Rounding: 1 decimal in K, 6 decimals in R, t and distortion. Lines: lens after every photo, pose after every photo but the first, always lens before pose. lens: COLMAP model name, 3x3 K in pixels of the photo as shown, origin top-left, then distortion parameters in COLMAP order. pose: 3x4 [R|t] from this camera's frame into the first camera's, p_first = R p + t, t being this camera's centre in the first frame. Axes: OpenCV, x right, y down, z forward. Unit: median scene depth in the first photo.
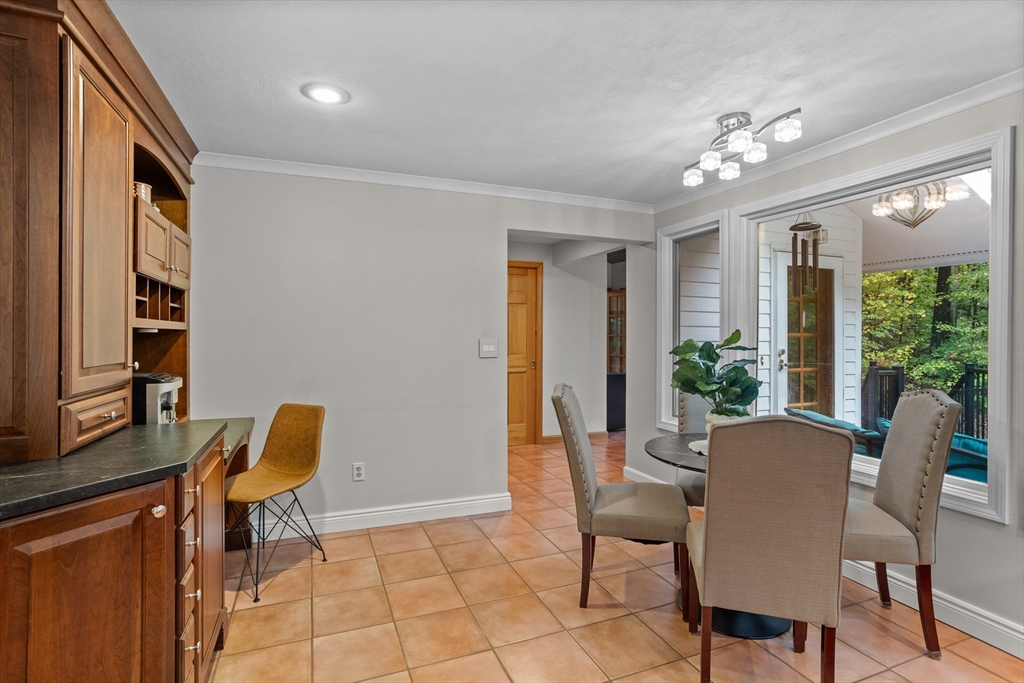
lens RADIAL K [[500.3, 0, 502.9], [0, 500.3, 337.2], [0, 0, 1]] dist [0.004902, 0.000780]
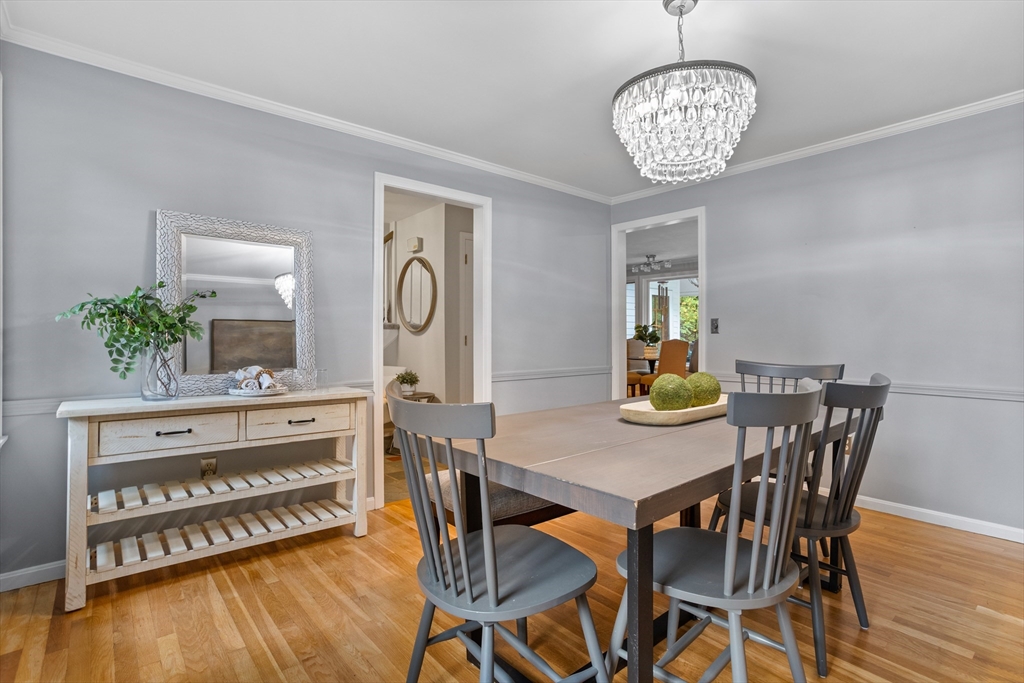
lens RADIAL K [[500.3, 0, 515.0], [0, 500.3, 338.7], [0, 0, 1]] dist [0.004902, 0.000780]
pose [[0.947518, -0.005326, 0.319659, -0.145615], [0.004725, 0.999985, 0.002653, 0.008993], [-0.319669, -0.001003, 0.947529, -0.181117]]
